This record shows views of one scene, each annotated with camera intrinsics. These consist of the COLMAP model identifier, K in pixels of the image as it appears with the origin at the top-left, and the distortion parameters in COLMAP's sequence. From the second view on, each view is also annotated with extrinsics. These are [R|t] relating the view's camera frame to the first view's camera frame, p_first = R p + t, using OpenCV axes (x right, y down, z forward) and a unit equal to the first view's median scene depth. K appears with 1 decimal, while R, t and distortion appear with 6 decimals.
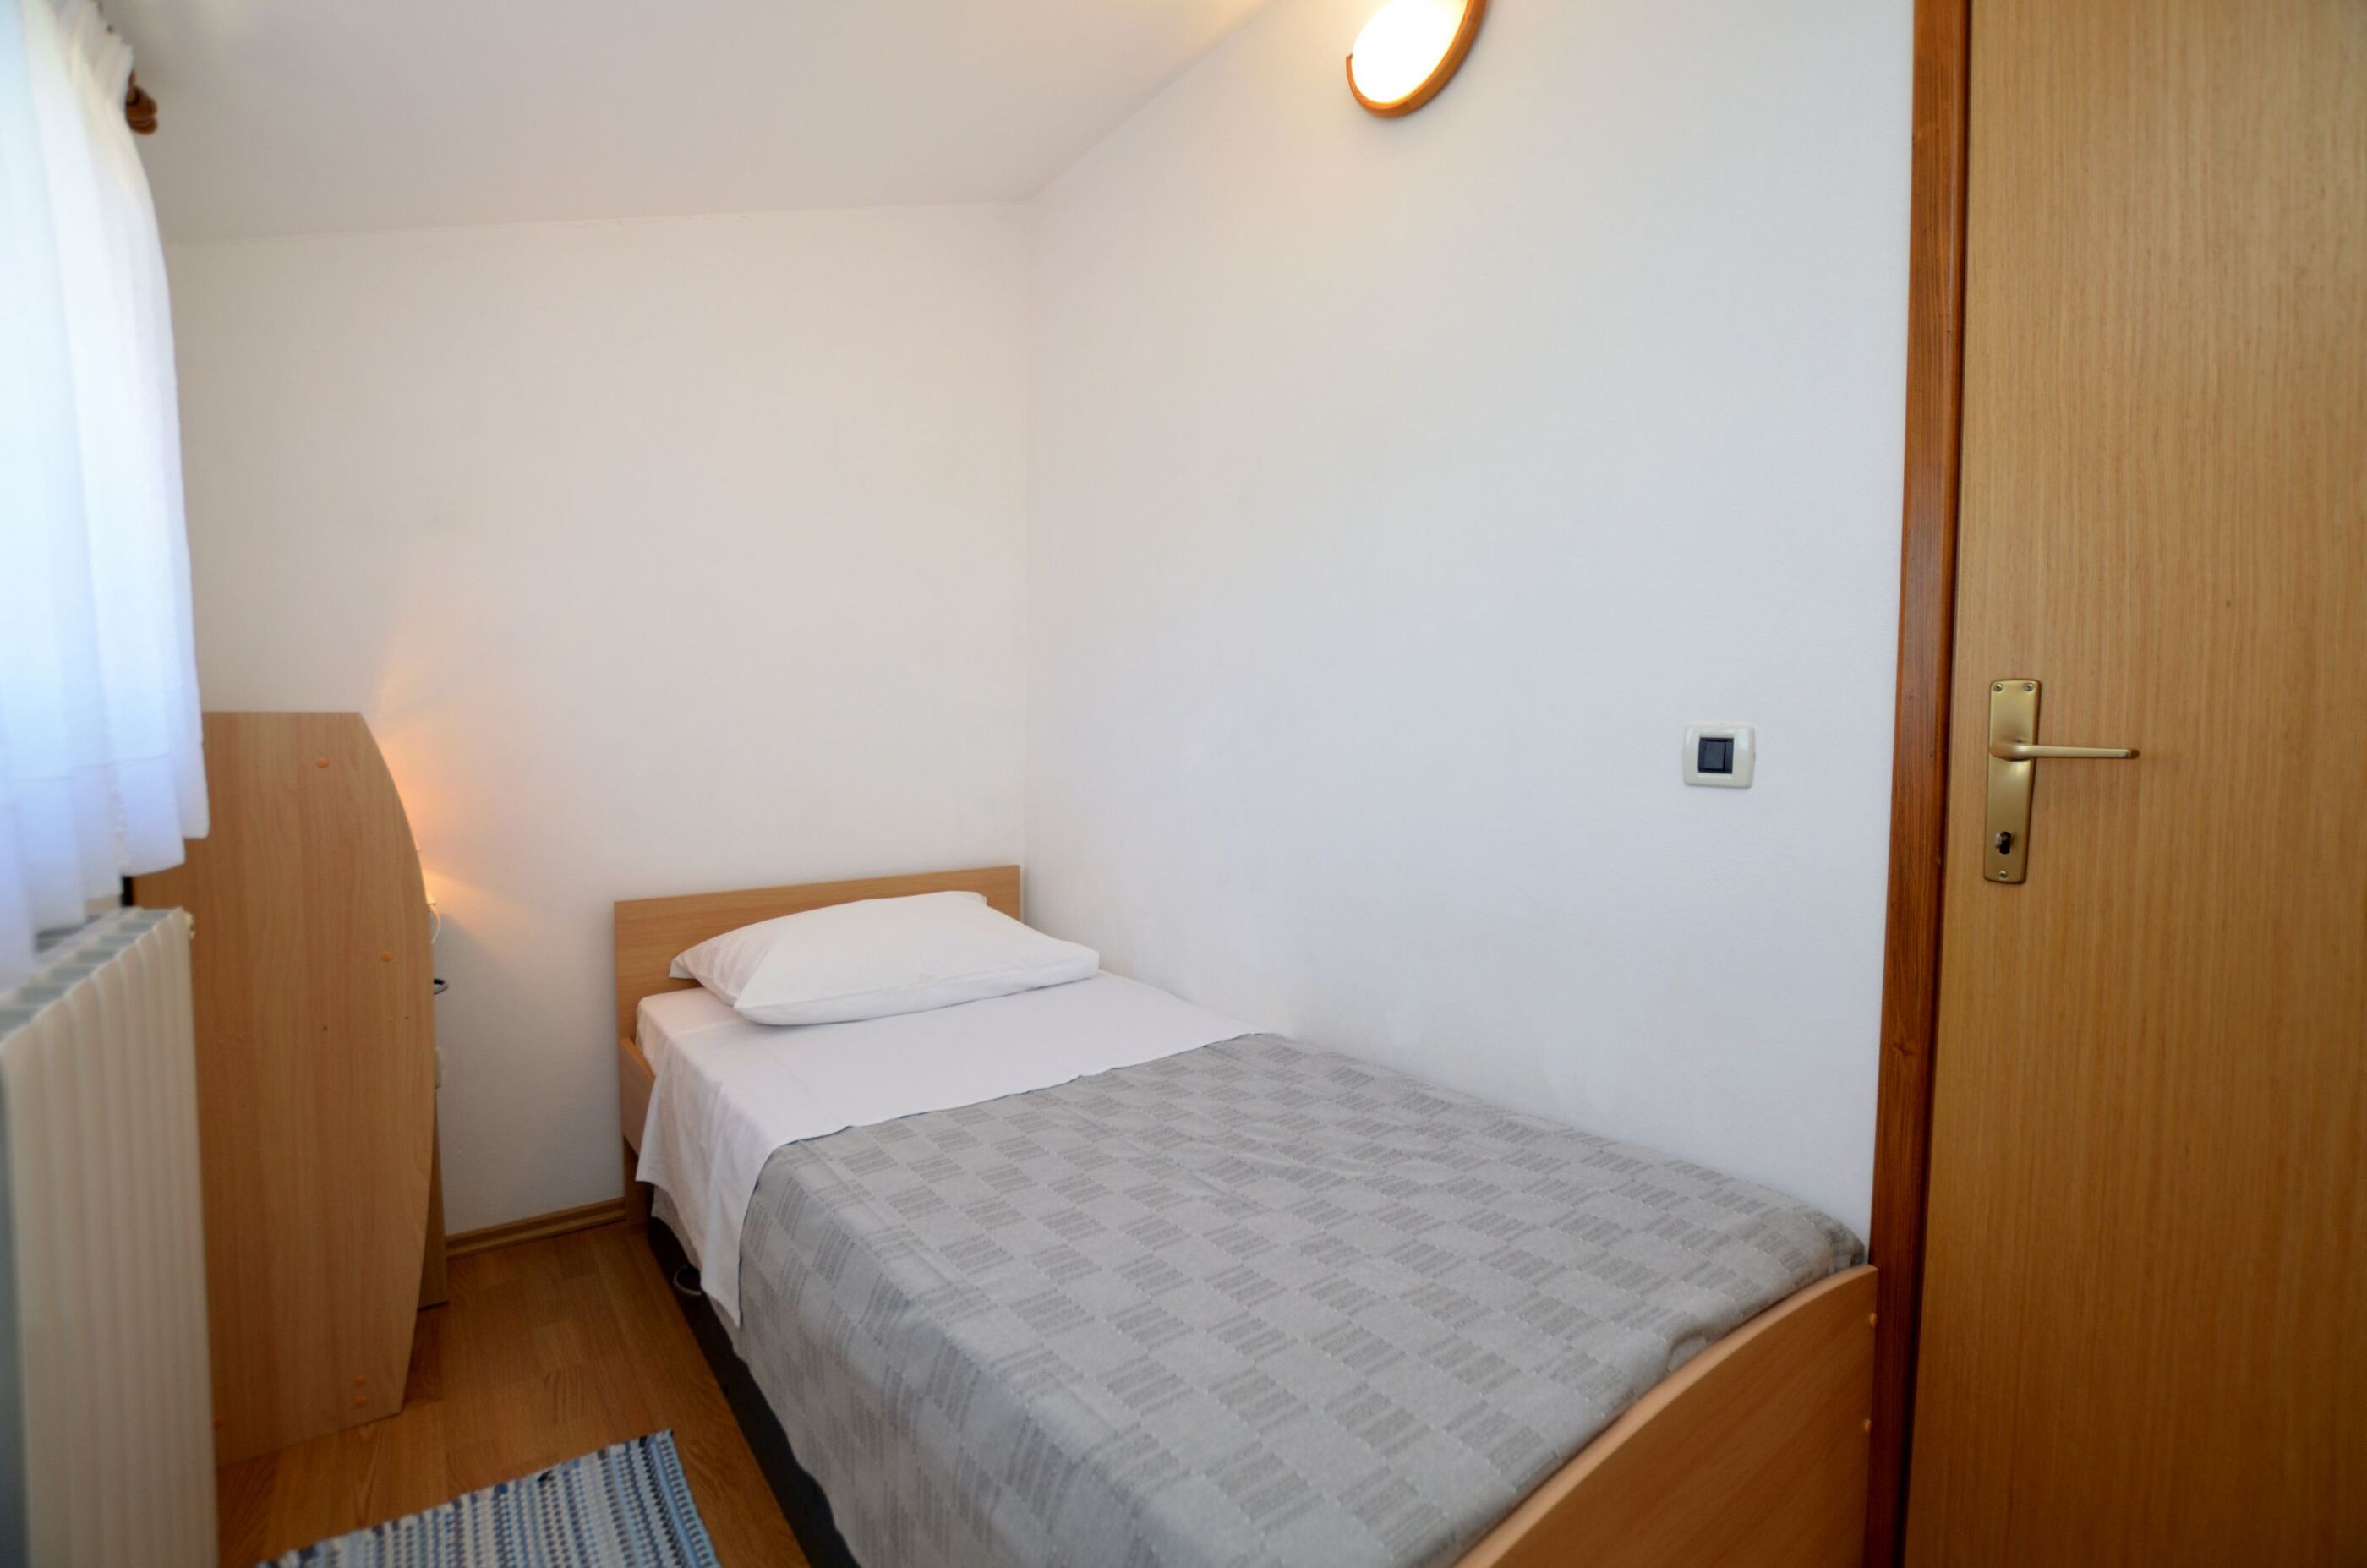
lens RADIAL K [[1037.7, 0, 1205.7], [0, 1037.7, 783.5], [0, 0, 1]] dist [-0.033163, 0.003543]
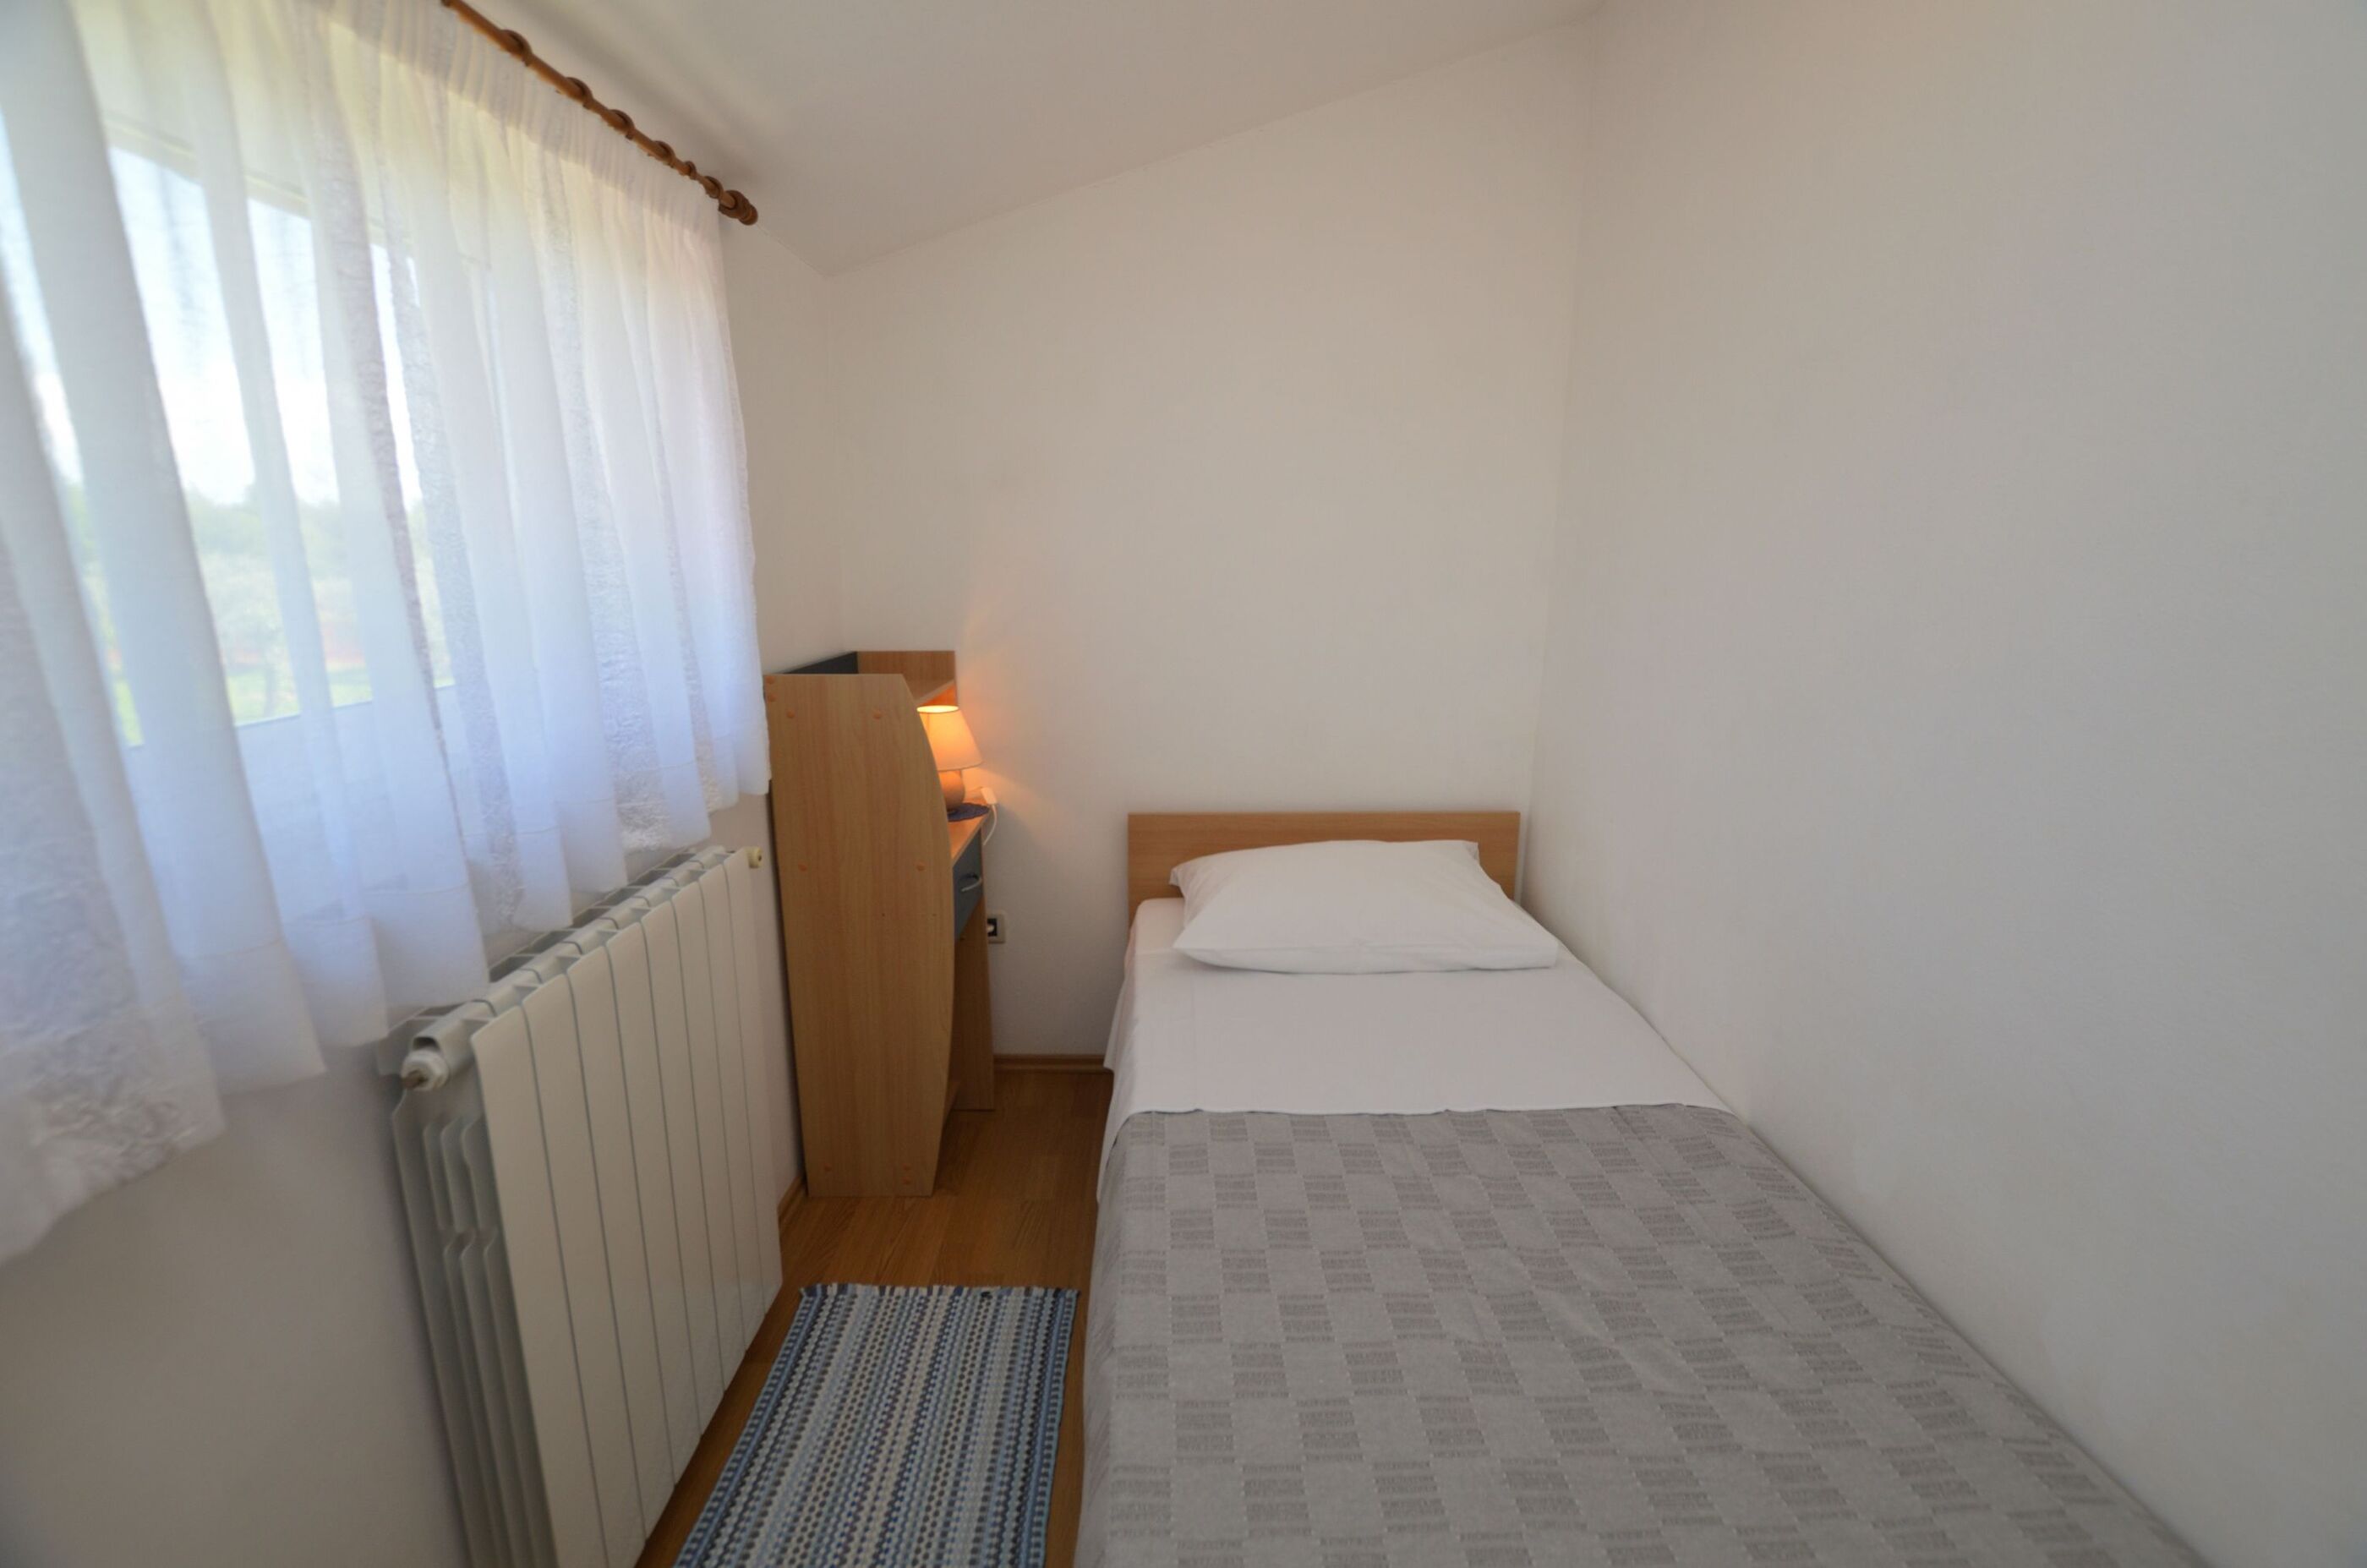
lens RADIAL K [[1037.7, 0, 1205.7], [0, 1037.7, 783.5], [0, 0, 1]] dist [-0.033163, 0.003543]
pose [[0.808411, 0.133252, -0.573337, 0.234049], [-0.038527, 0.983929, 0.174357, -0.189728], [0.587357, -0.118863, 0.800552, 0.201203]]
